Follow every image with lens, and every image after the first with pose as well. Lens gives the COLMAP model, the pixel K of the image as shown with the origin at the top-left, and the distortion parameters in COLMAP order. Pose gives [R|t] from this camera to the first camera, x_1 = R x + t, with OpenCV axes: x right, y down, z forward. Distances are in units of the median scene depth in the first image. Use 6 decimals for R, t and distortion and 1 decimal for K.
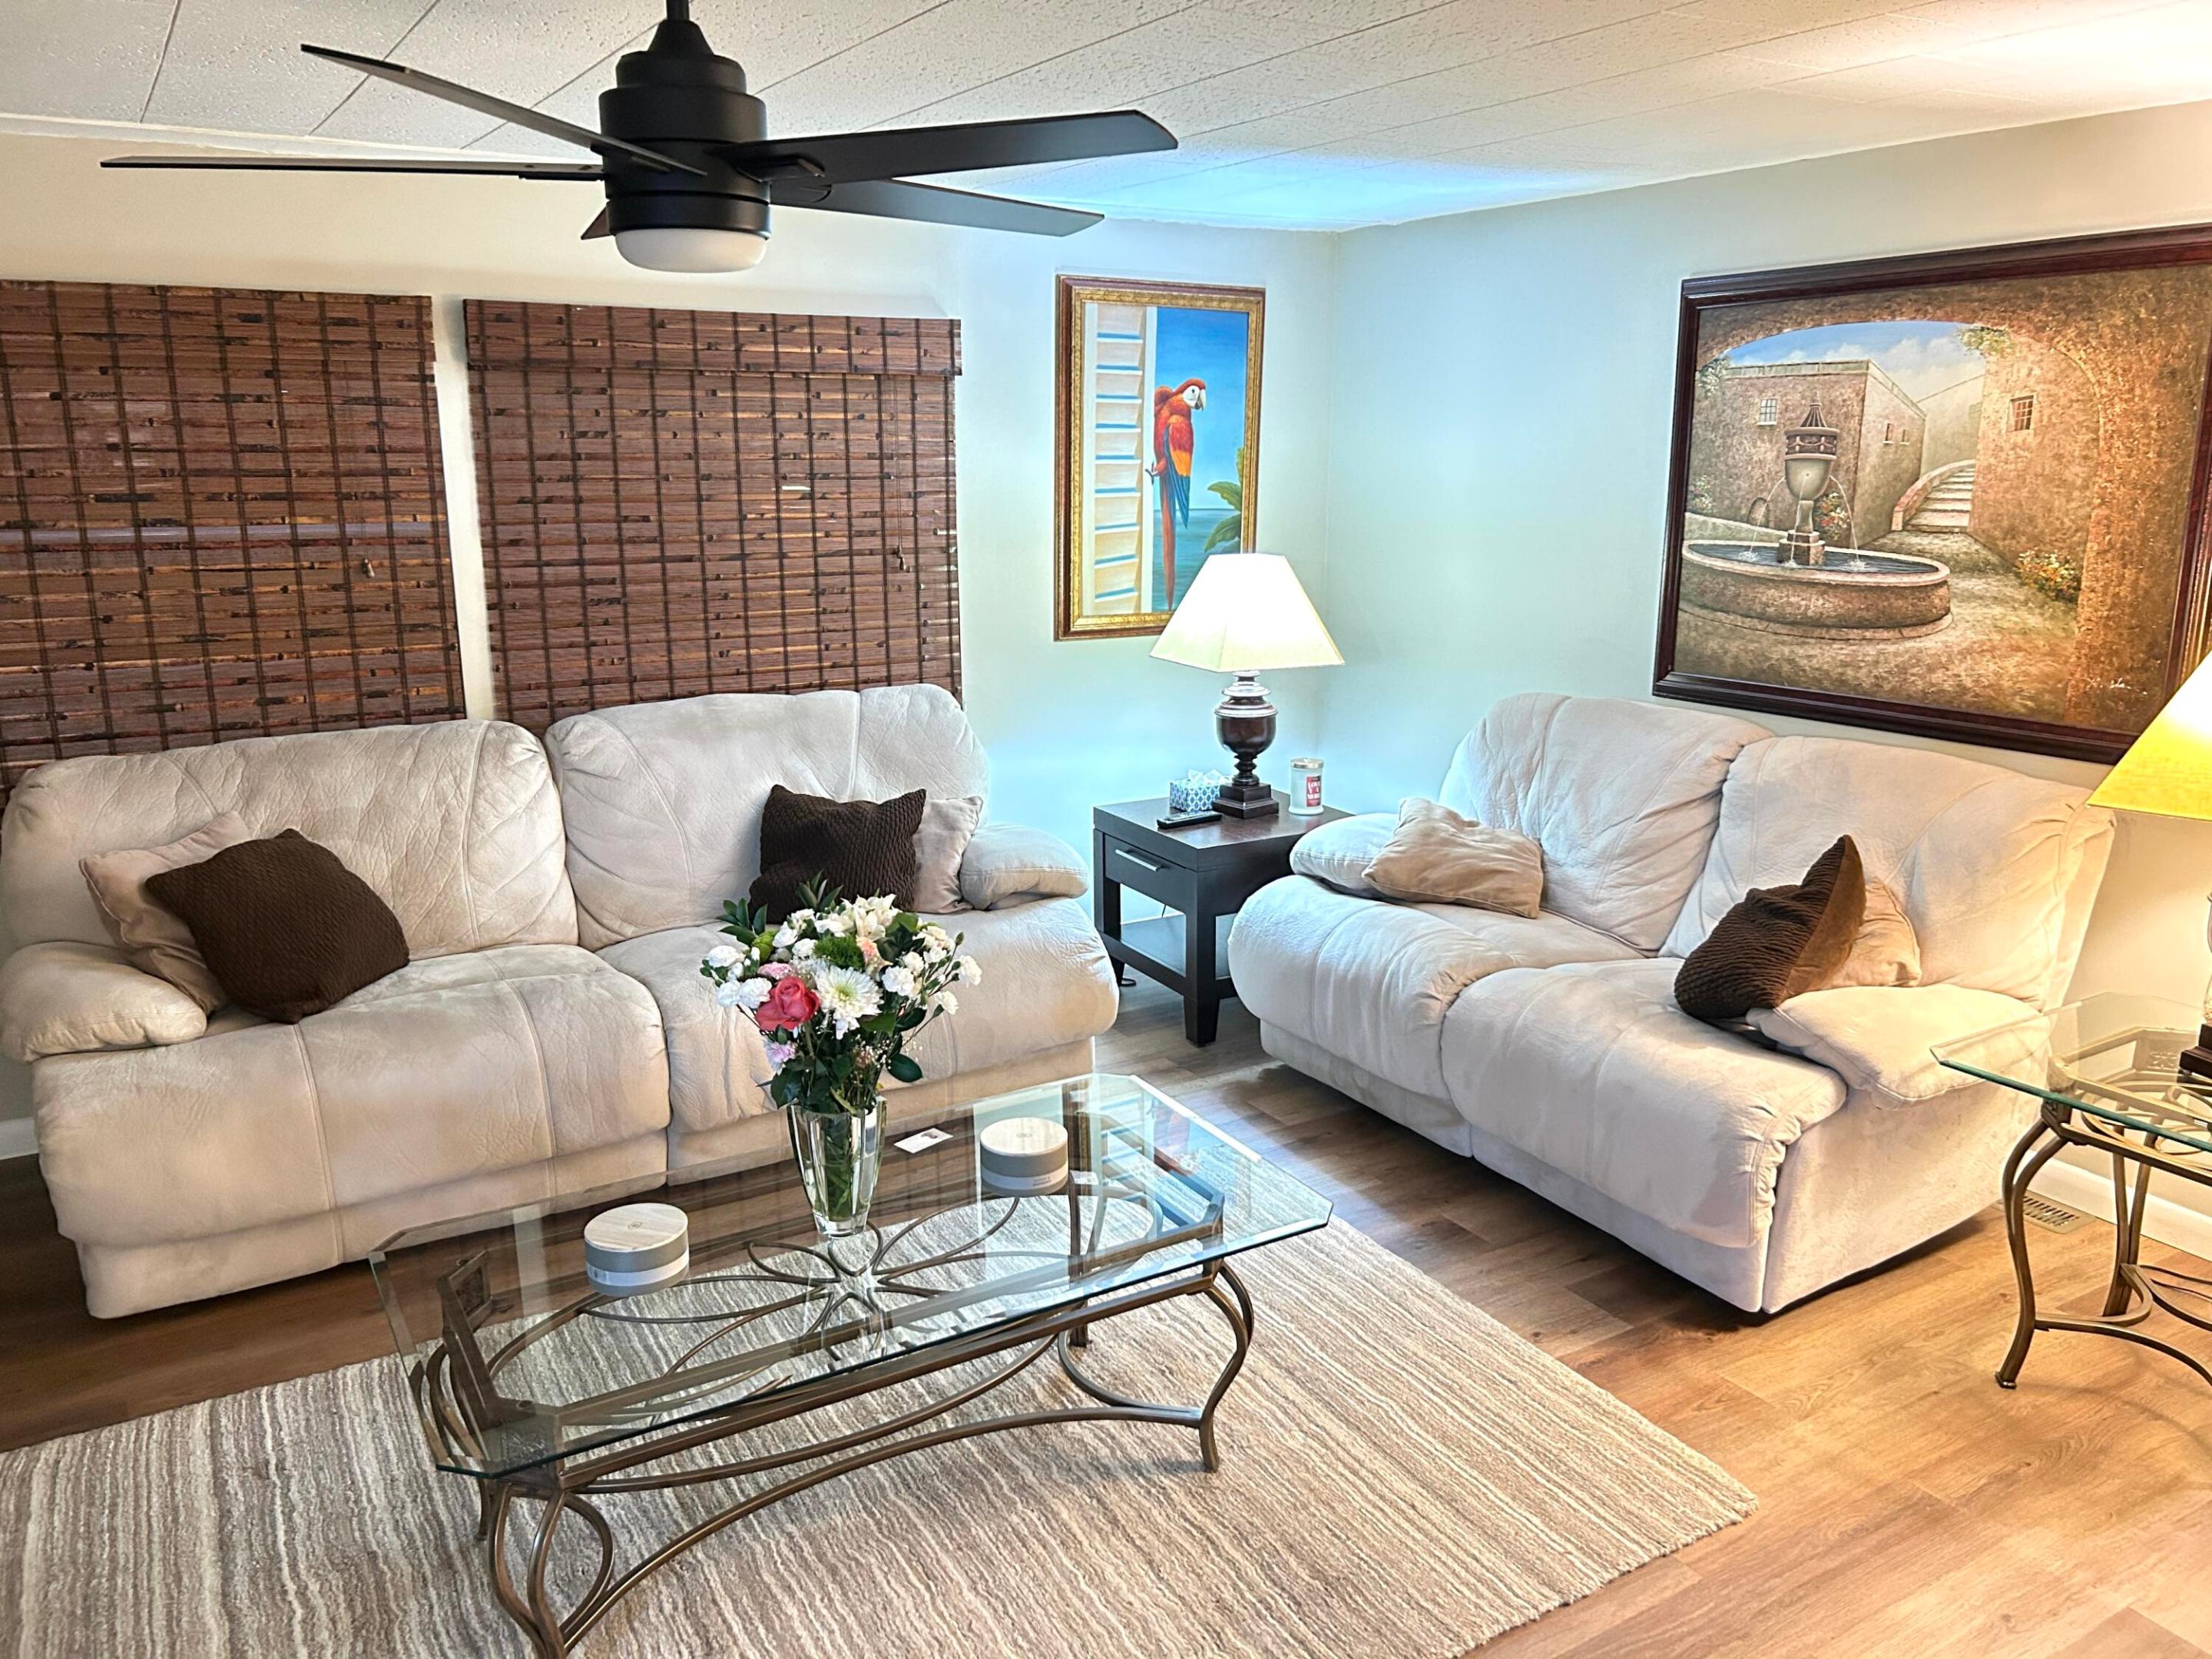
lens RADIAL K [[1664.6, 0, 1113.9], [0, 1664.6, 837.9], [0, 0, 1]] dist [0.052008, -0.050877]
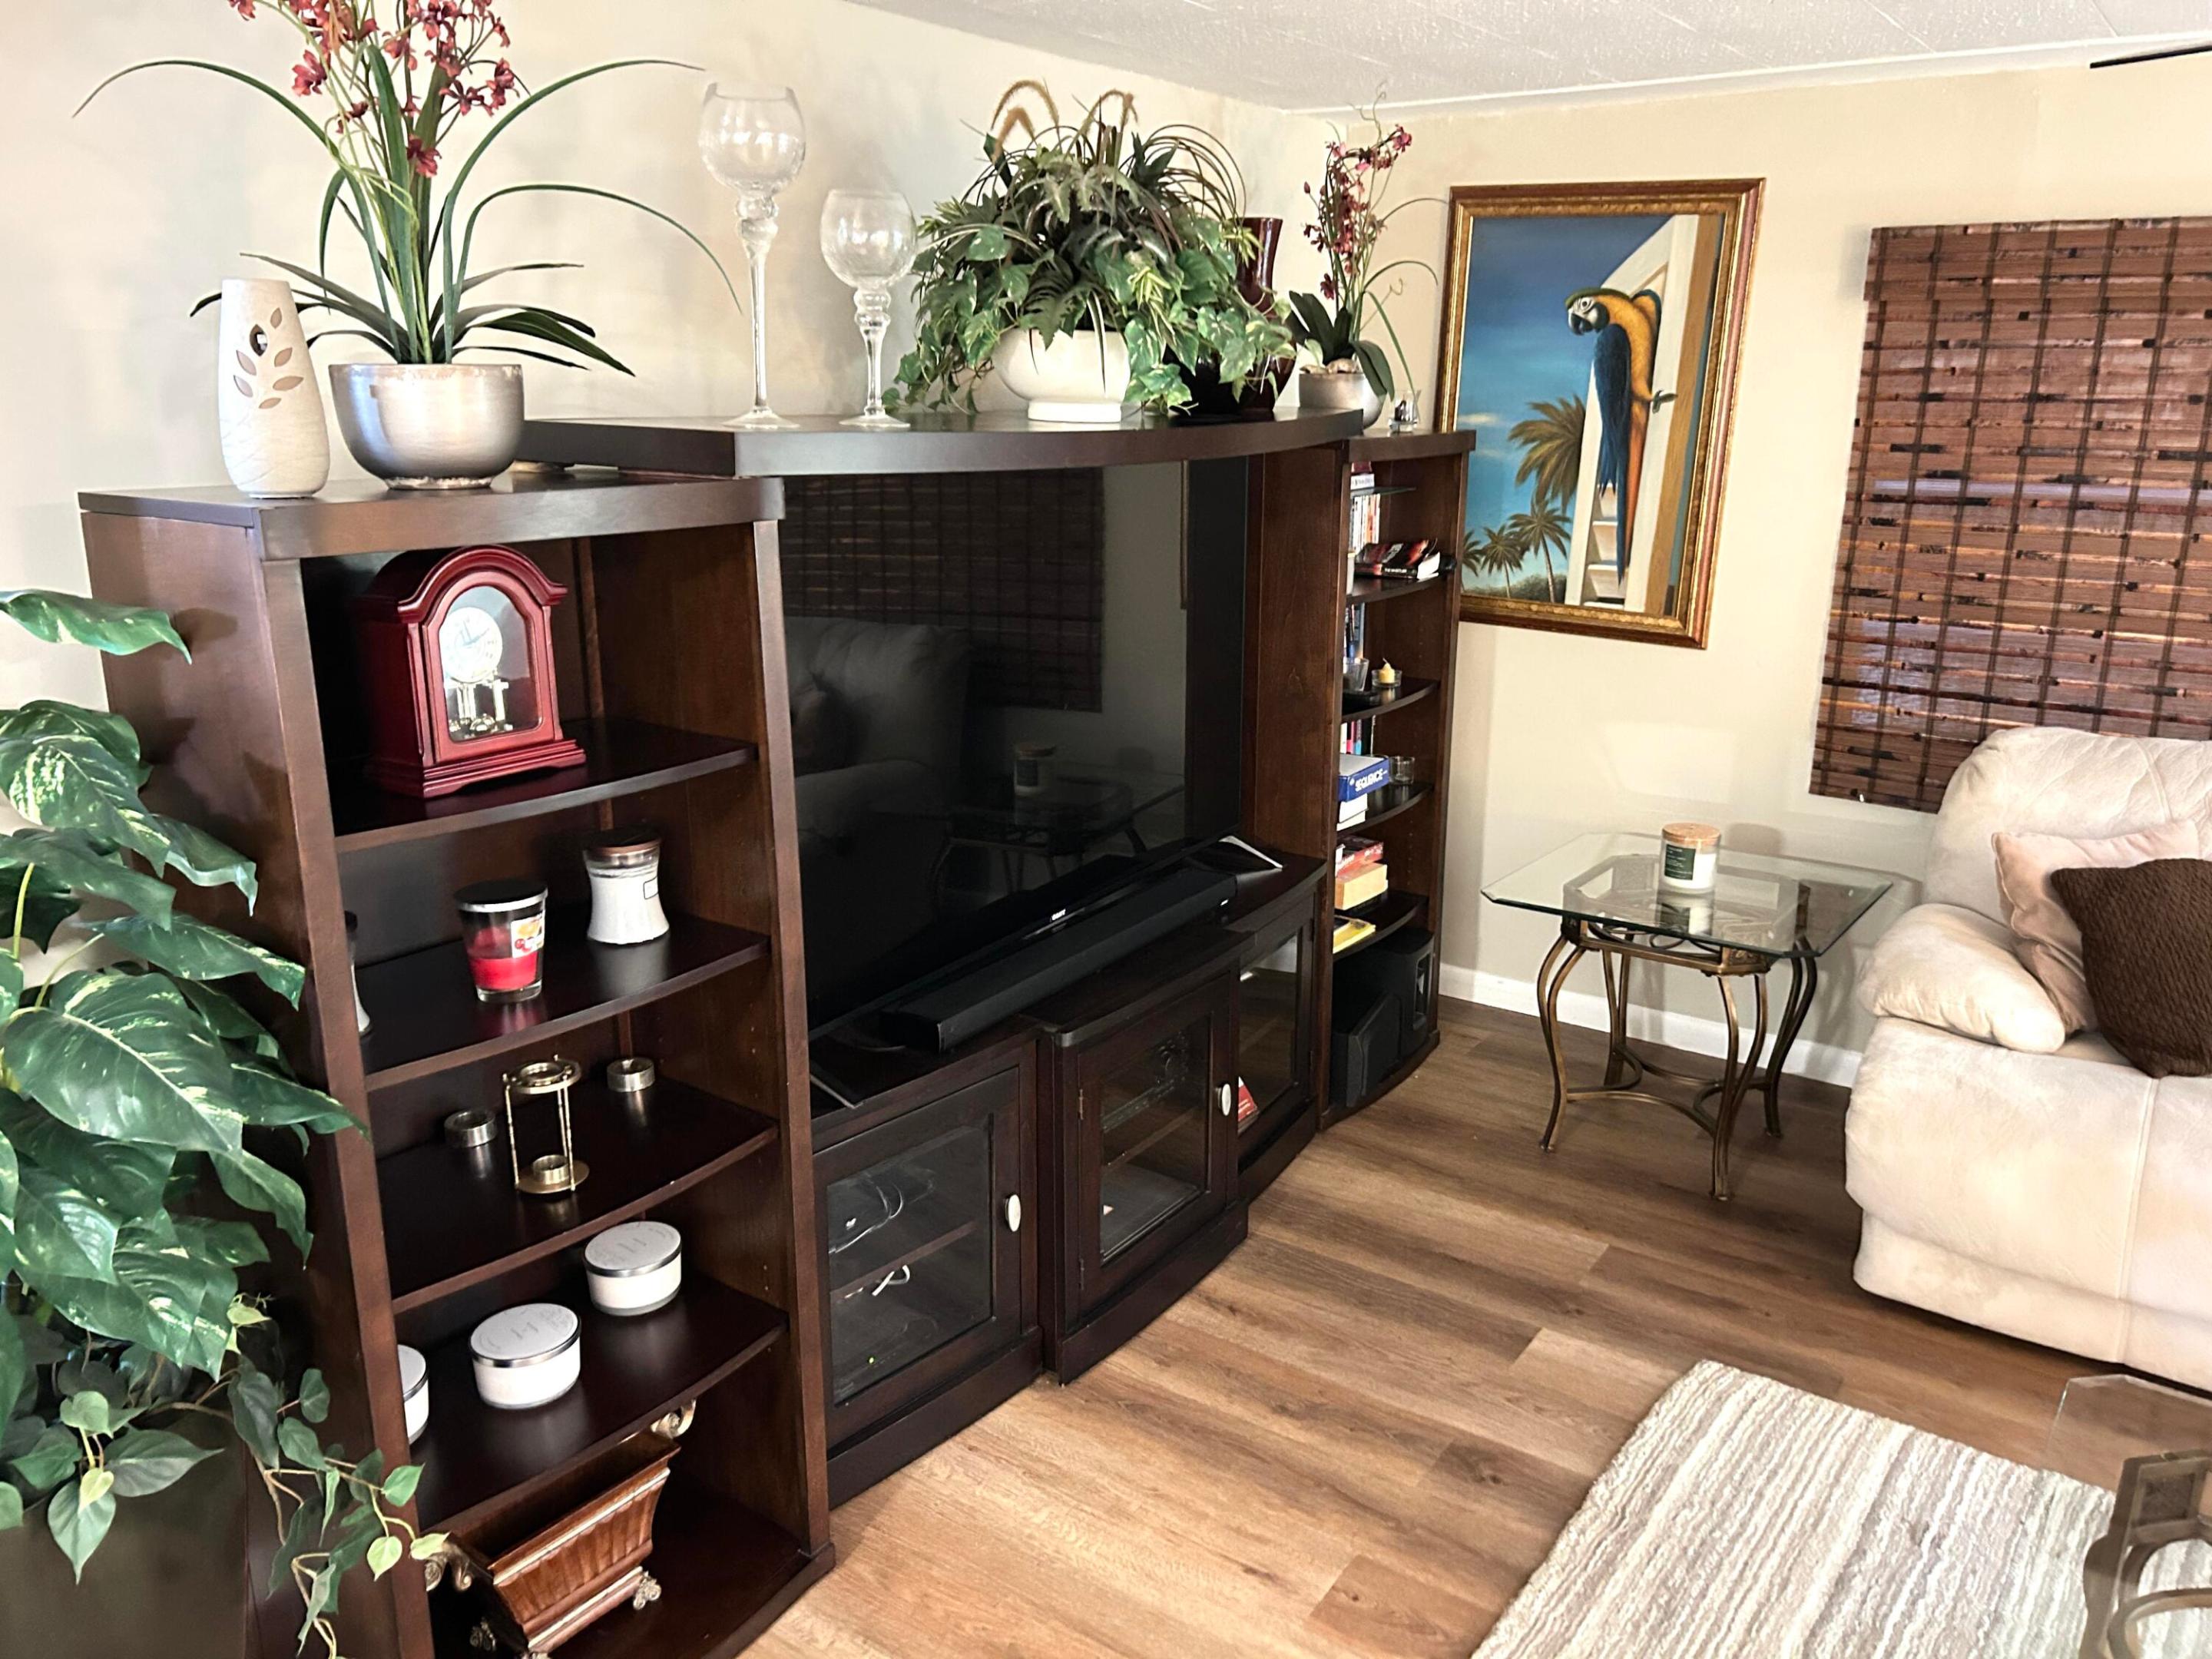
lens RADIAL K [[1668.6, 0, 1110.5], [0, 1668.6, 816.8], [0, 0, 1]] dist [0.004958, -0.010537]
pose [[0.392152, 0.232727, -0.889974, 0.022393], [-0.221083, 0.962956, 0.154396, -0.026144], [0.892938, 0.136211, 0.429078, 0.129182]]
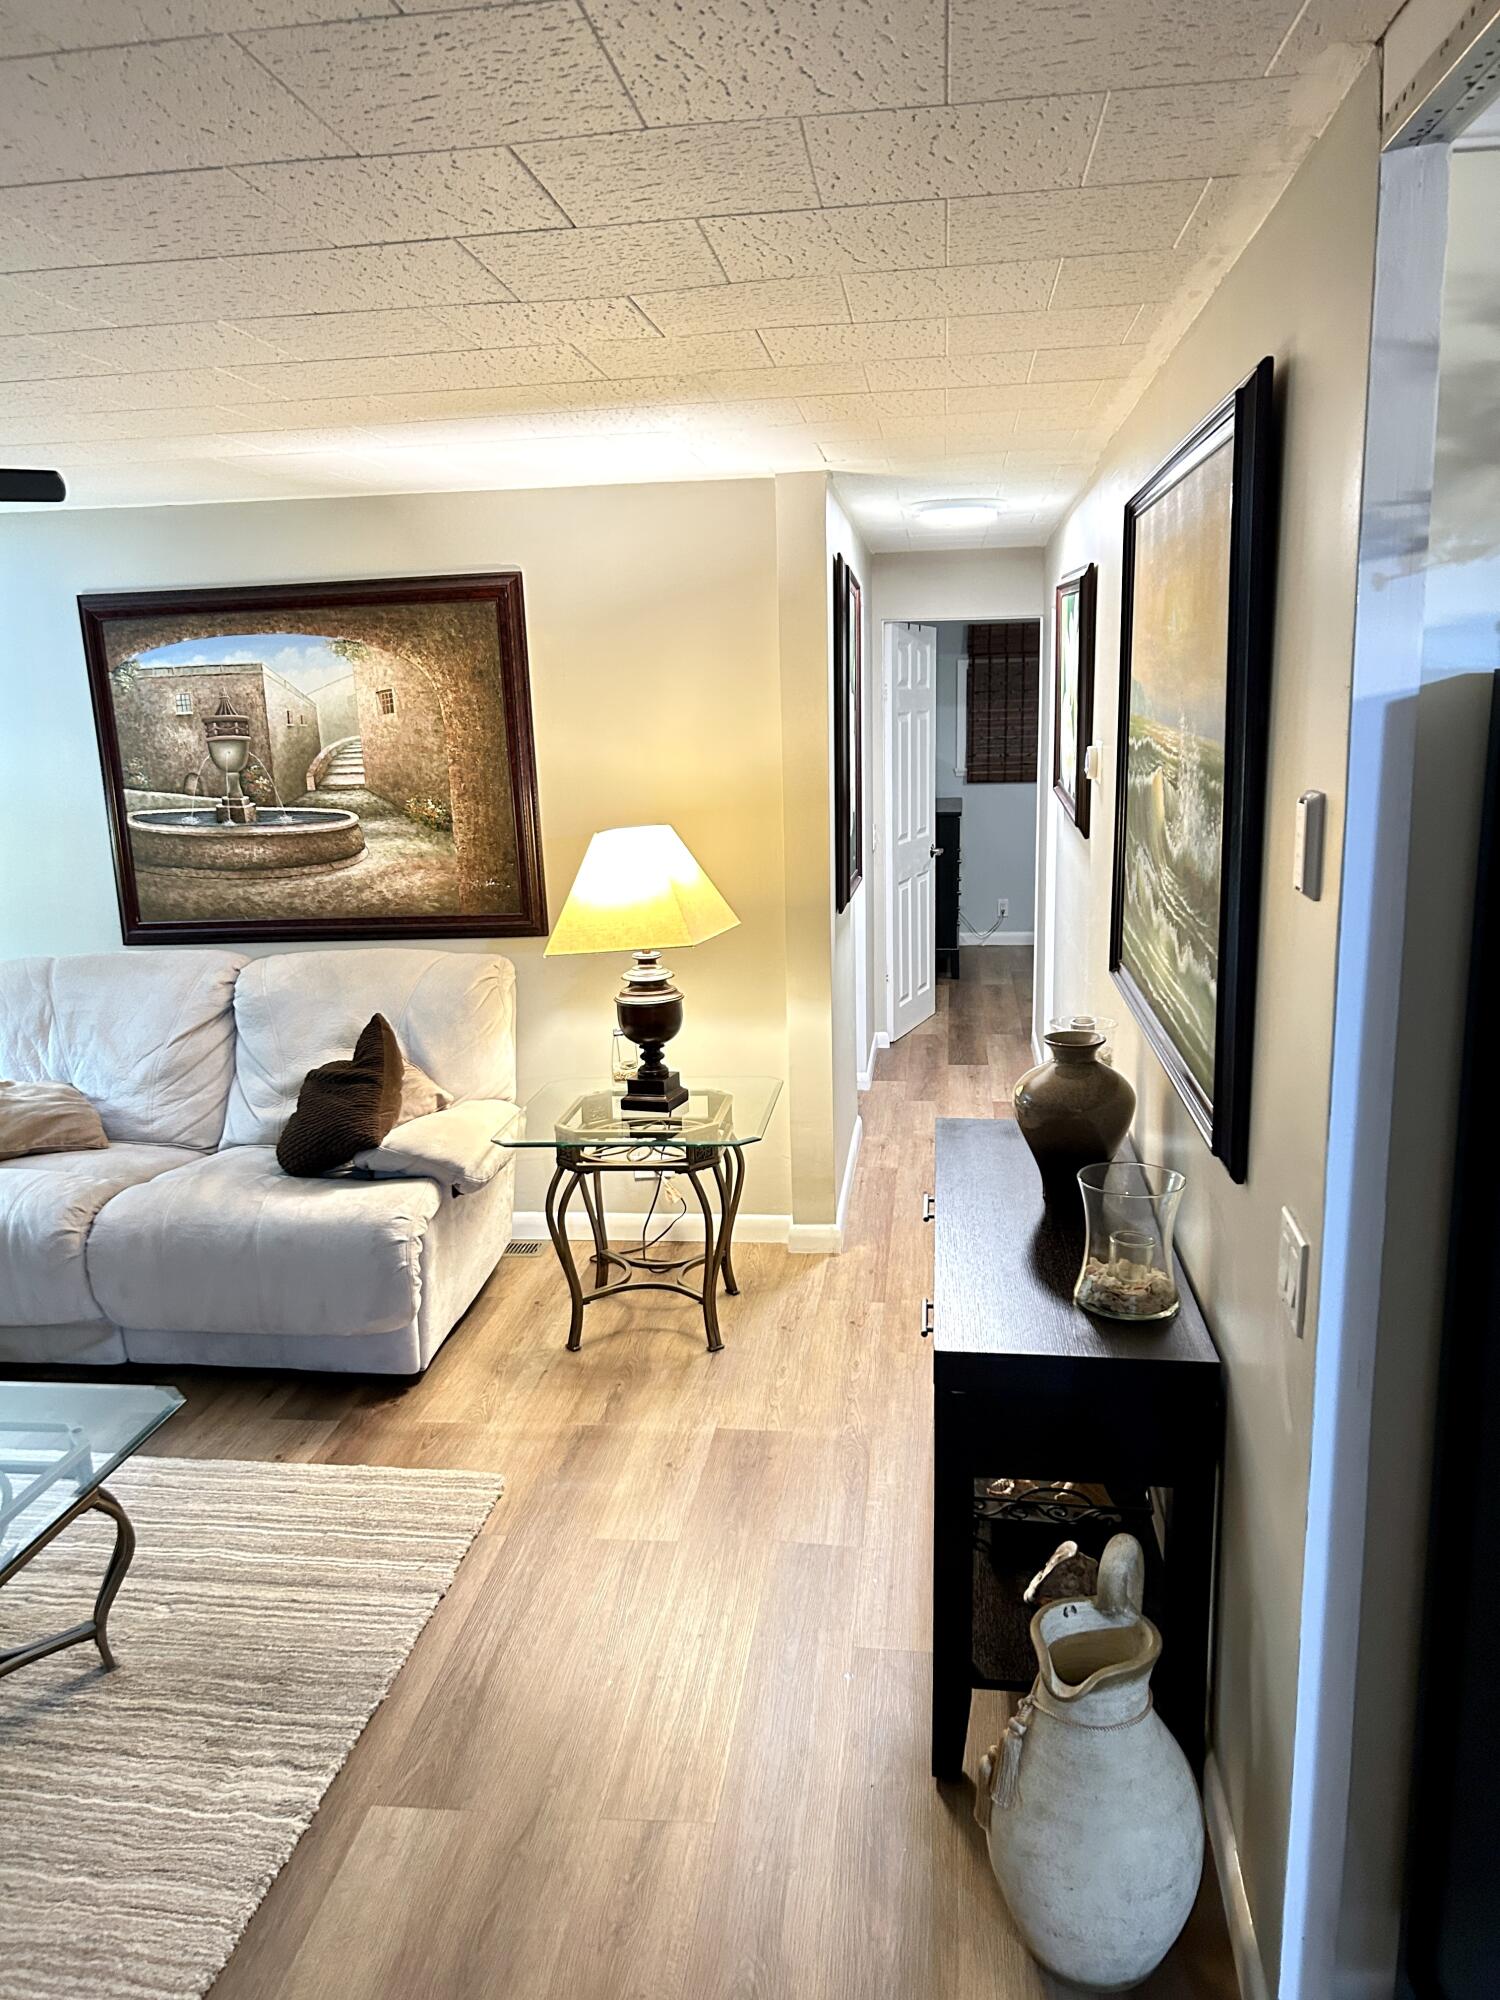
lens RADIAL K [[1505.1, 0, 758.7], [0, 1505.1, 1016.1], [0, 0, 1]] dist [0.052008, -0.050877]
pose [[0.622951, -0.185670, 0.759907, -0.252711], [0.217069, 0.974304, 0.060106, -0.005104], [-0.751540, 0.127509, 0.647247, -0.013111]]
